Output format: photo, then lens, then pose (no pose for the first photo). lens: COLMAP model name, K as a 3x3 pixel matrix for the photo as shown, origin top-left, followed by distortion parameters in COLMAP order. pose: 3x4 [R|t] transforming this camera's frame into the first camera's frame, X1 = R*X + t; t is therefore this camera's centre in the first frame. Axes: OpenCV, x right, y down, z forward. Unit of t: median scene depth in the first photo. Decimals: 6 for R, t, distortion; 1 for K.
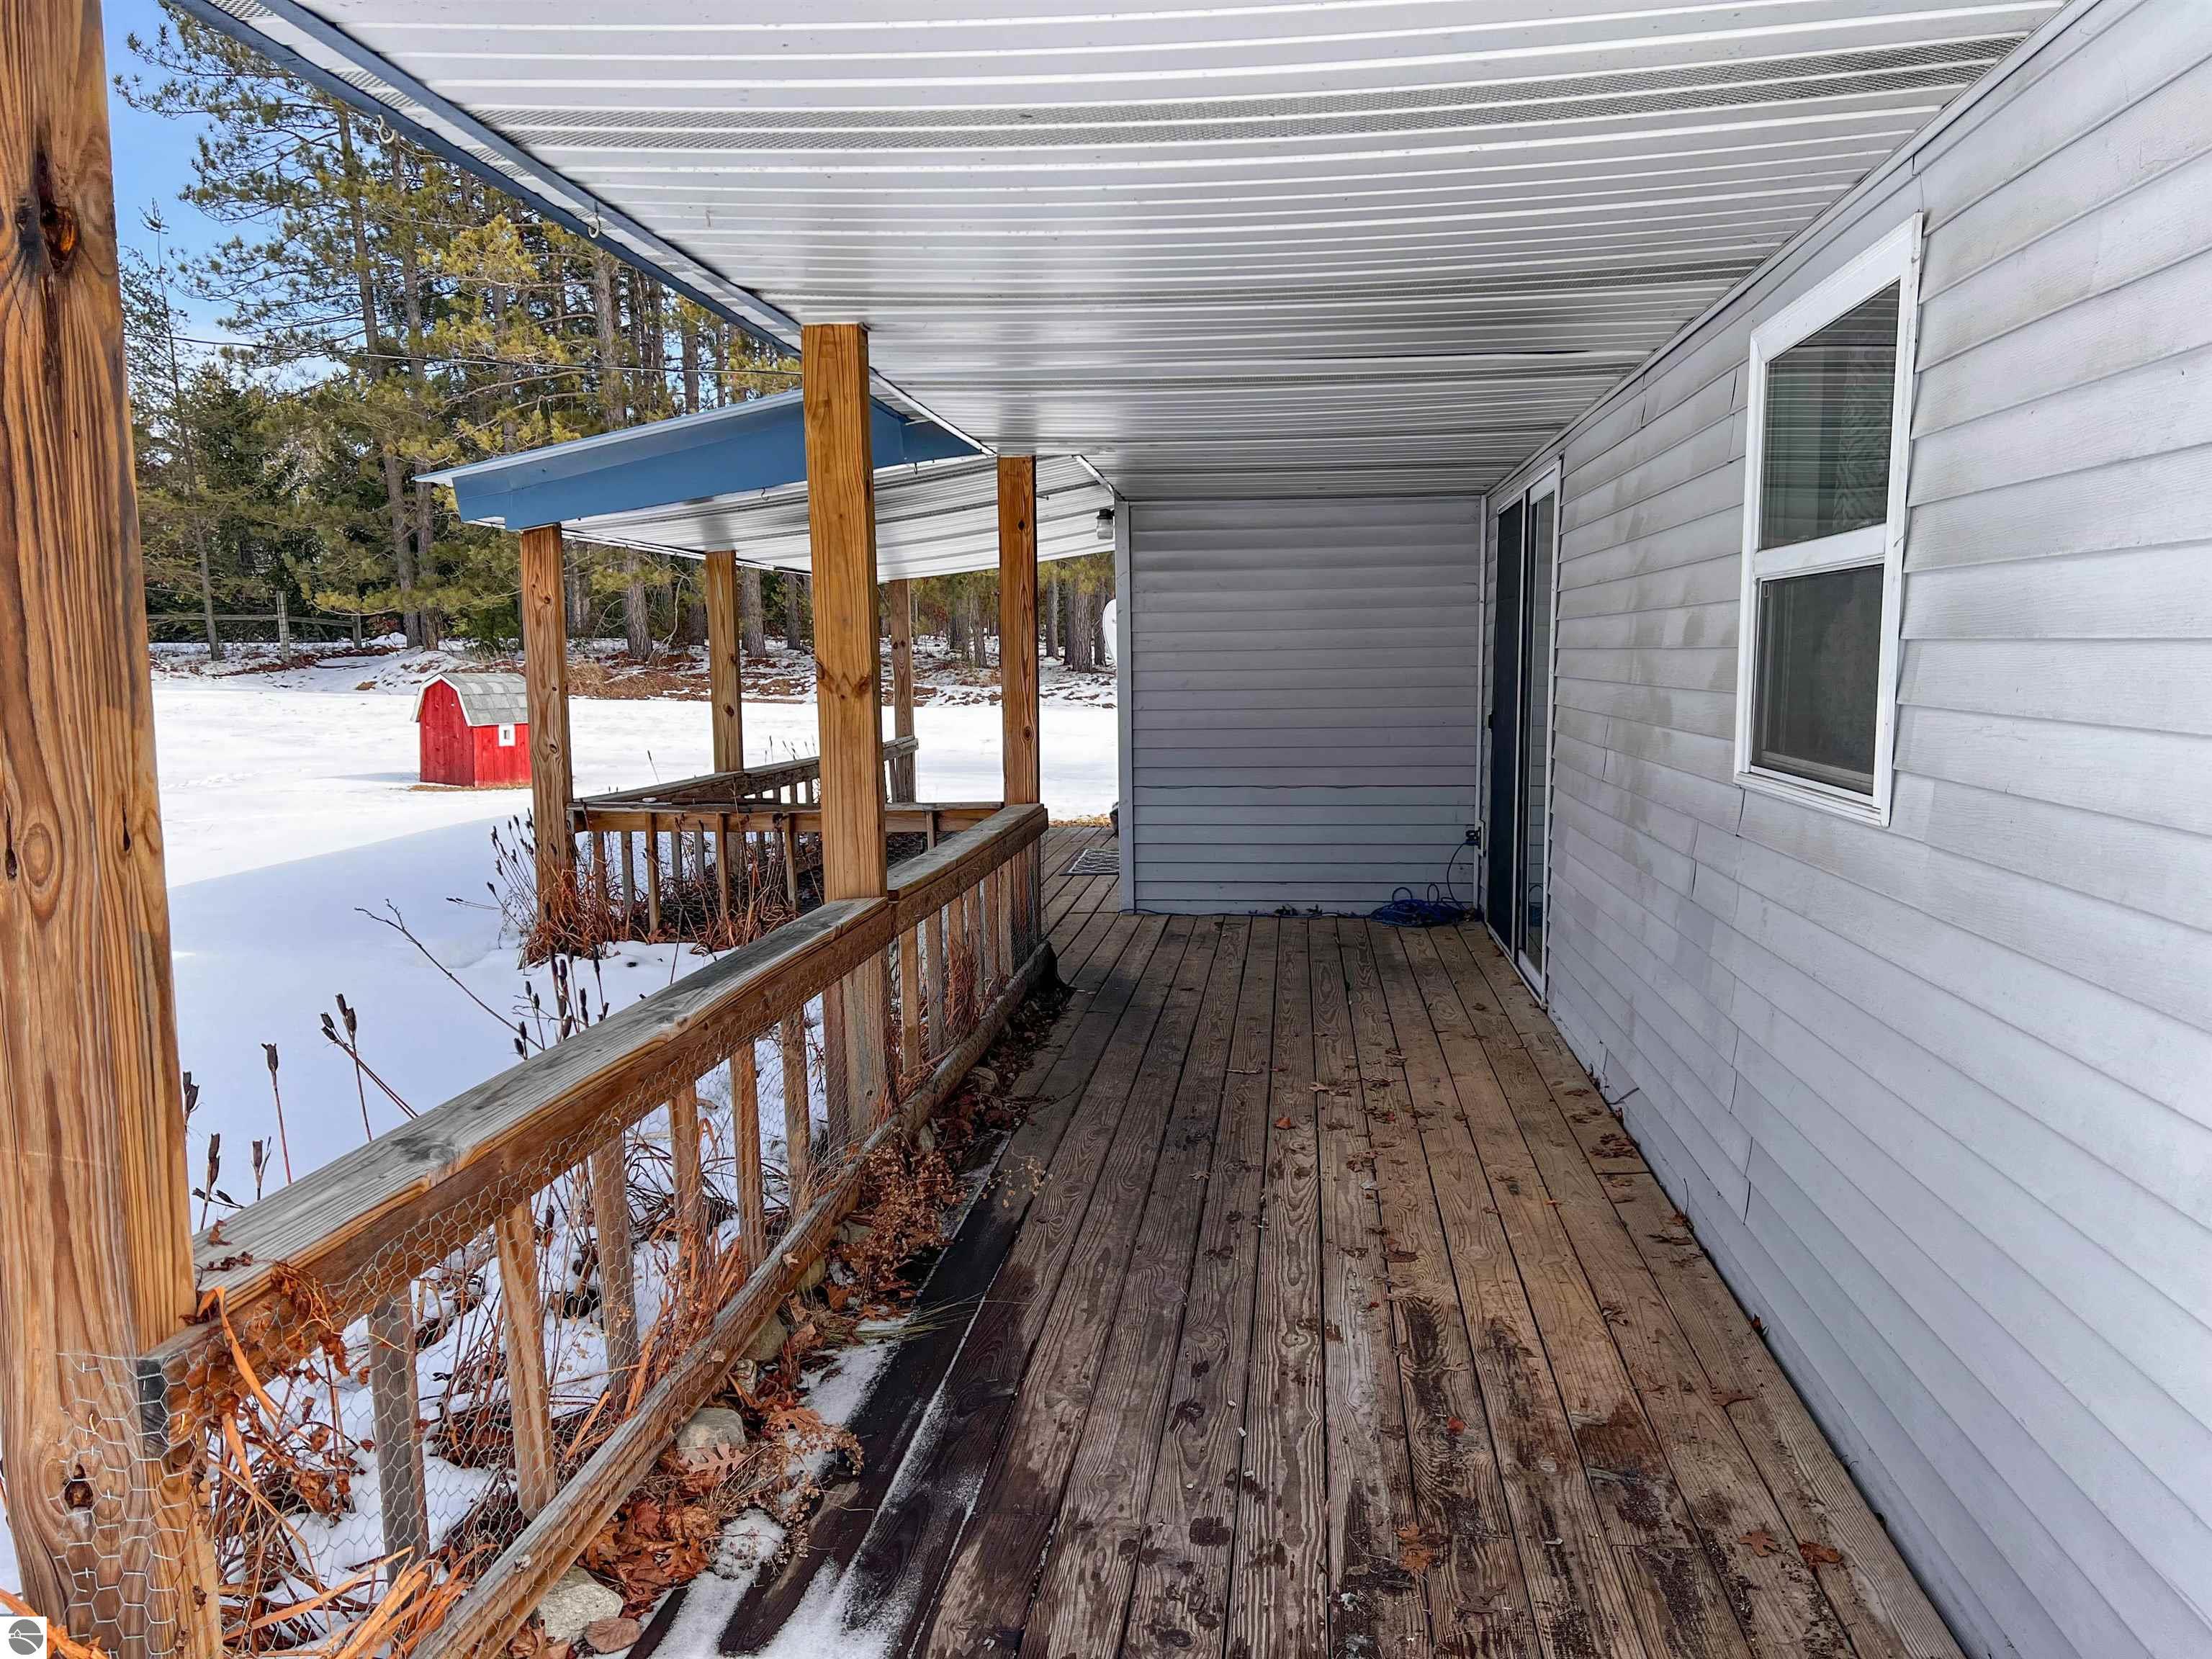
lens RADIAL K [[1664.2, 0, 1113.7], [0, 1664.2, 835.1], [0, 0, 1]] dist [0.063514, -0.077659]
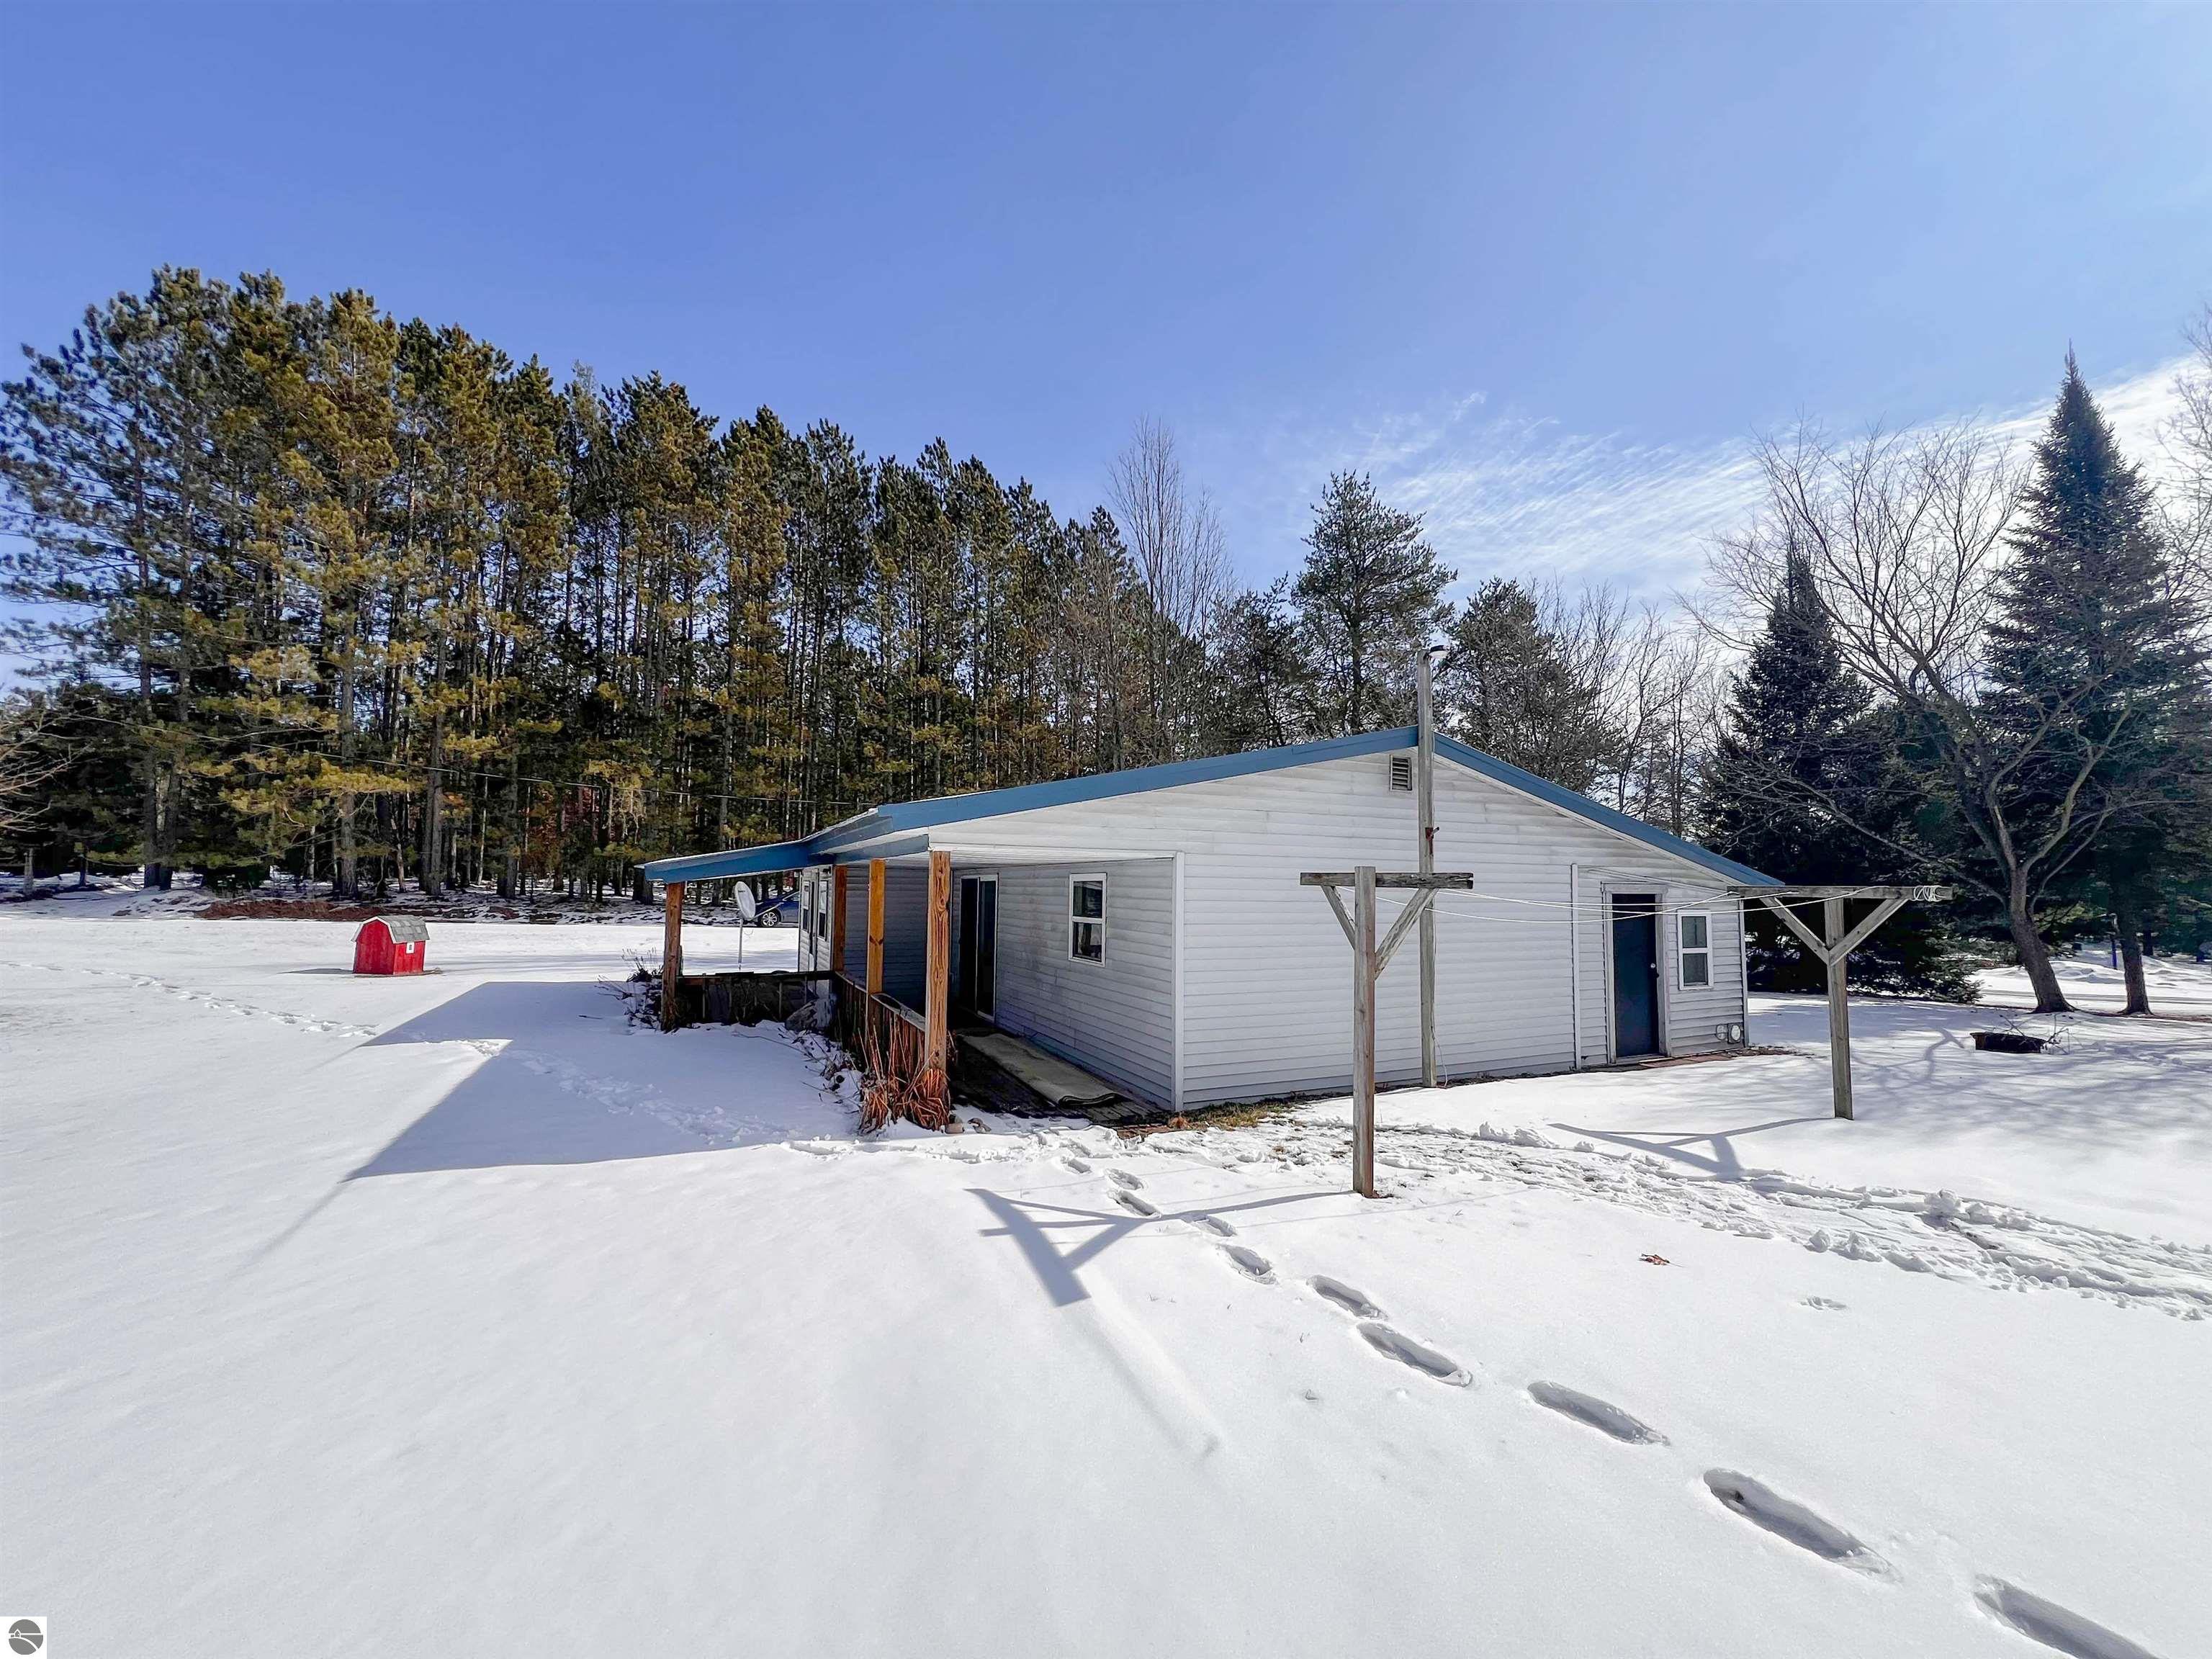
lens RADIAL K [[941.4, 0, 1109.2], [0, 941.4, 817.7], [0, 0, 1]] dist [-0.001284, 0.001382]
pose [[0.854000, 0.052994, 0.517568, -0.347513], [0.039177, 0.985424, -0.165542, 0.006694], [-0.518796, 0.161650, 0.839476, -0.517692]]
